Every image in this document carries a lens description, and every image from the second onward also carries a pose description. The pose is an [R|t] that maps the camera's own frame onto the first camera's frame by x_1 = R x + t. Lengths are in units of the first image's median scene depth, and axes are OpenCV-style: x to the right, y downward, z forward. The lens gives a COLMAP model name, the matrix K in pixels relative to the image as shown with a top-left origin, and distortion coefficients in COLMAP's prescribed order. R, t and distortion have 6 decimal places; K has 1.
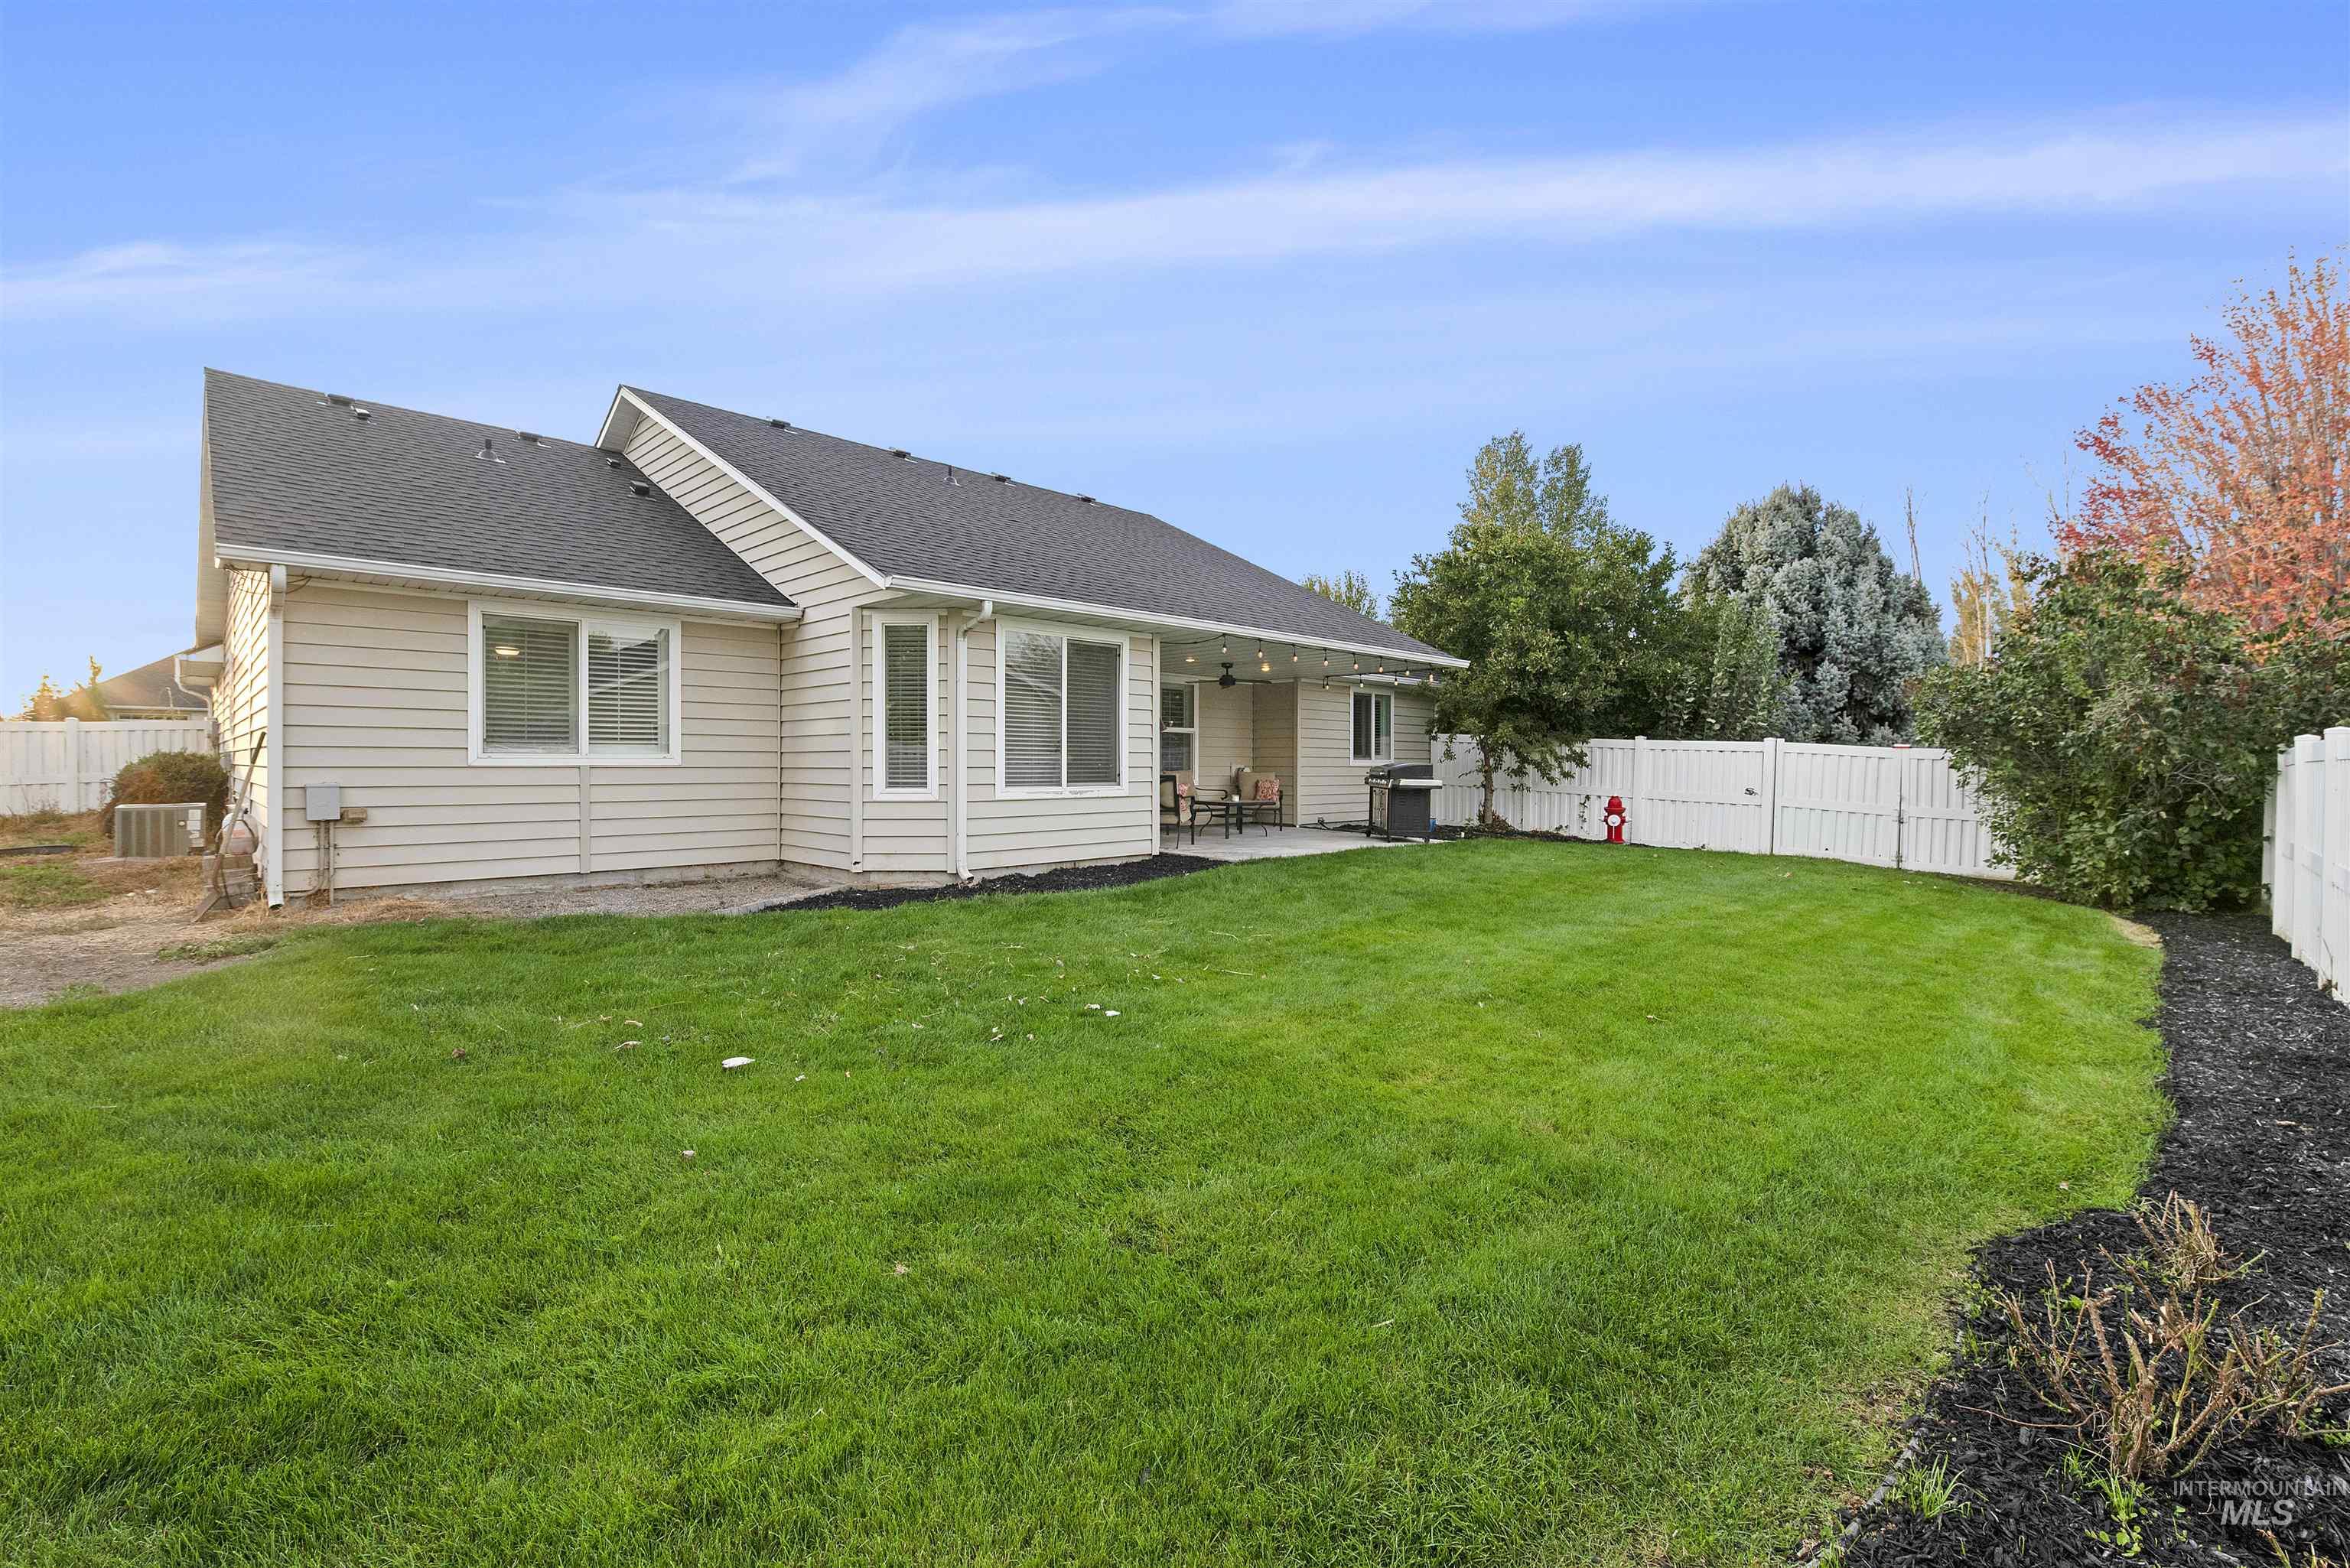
lens RADIAL K [[998.1, 0, 1160.1], [0, 998.1, 775.7], [0, 0, 1]] dist [-0.006636, -0.007560]
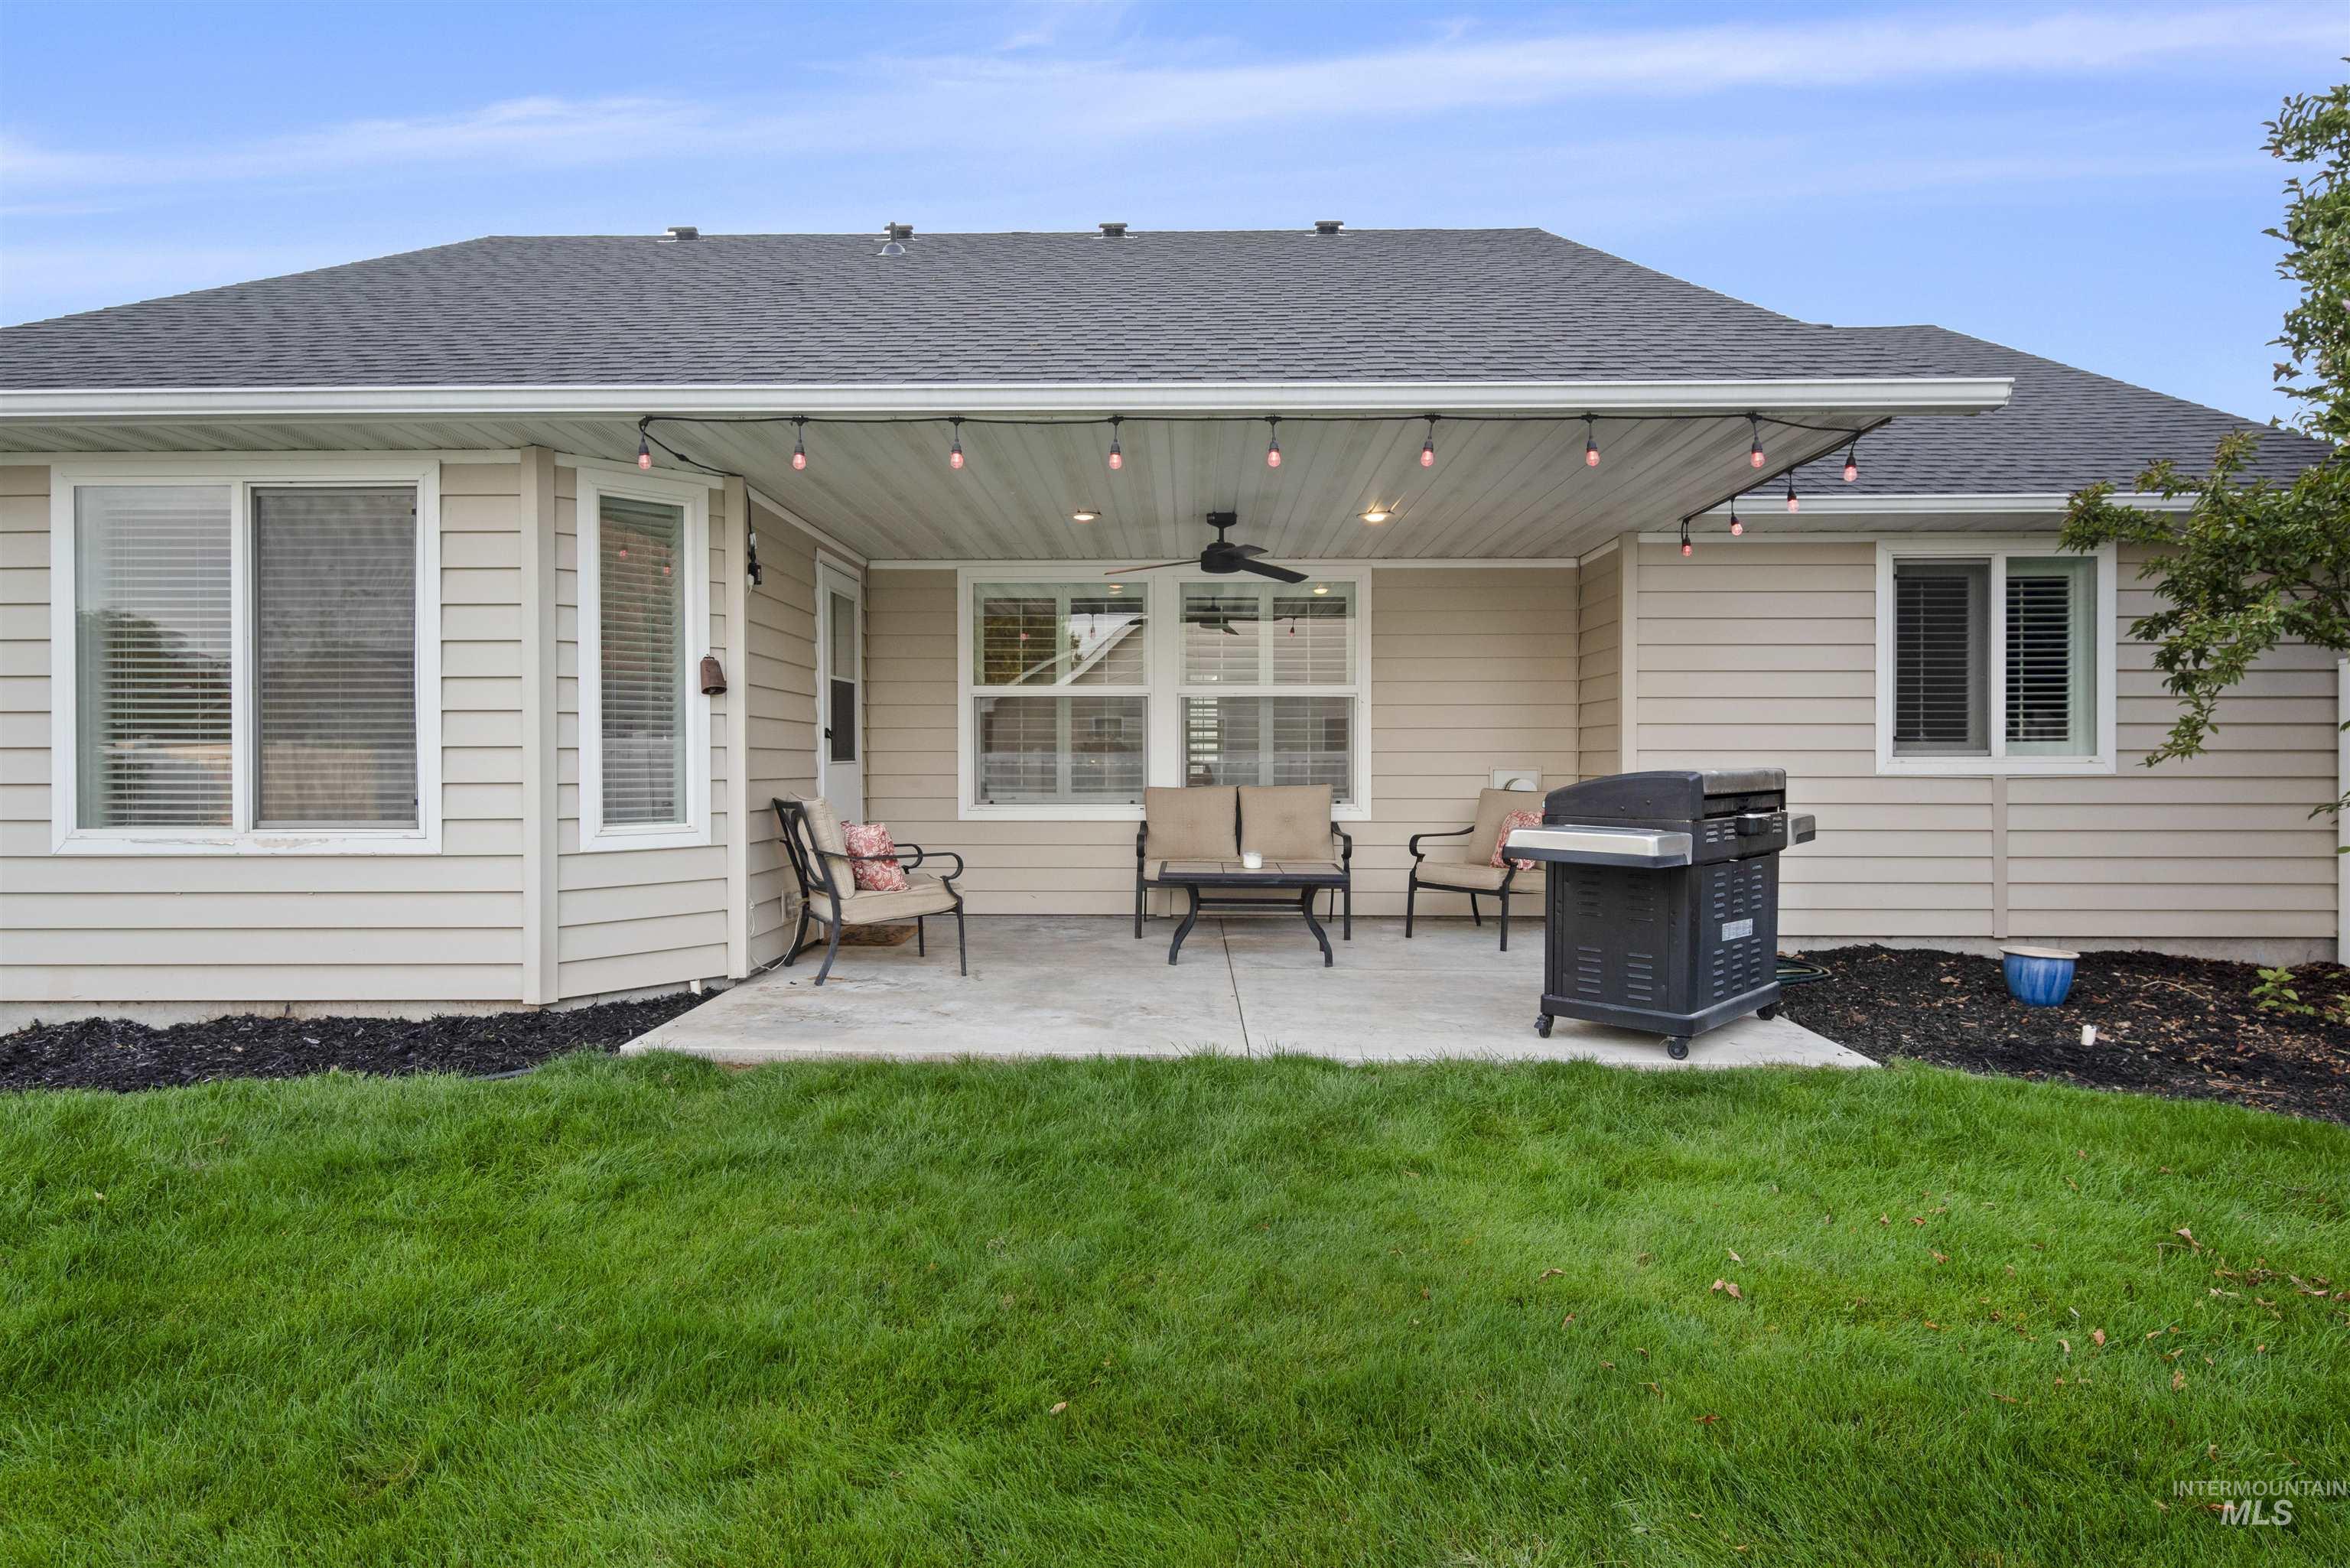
lens RADIAL K [[1299.3, 0, 1172.2], [0, 1299.3, 765.9], [0, 0, 1]] dist [0.014915, -0.000778]
pose [[0.699620, 0.000613, -0.714515, 0.575415], [-0.005041, 0.999979, -0.004078, -0.015715], [0.714498, 0.006455, 0.699608, 0.863130]]
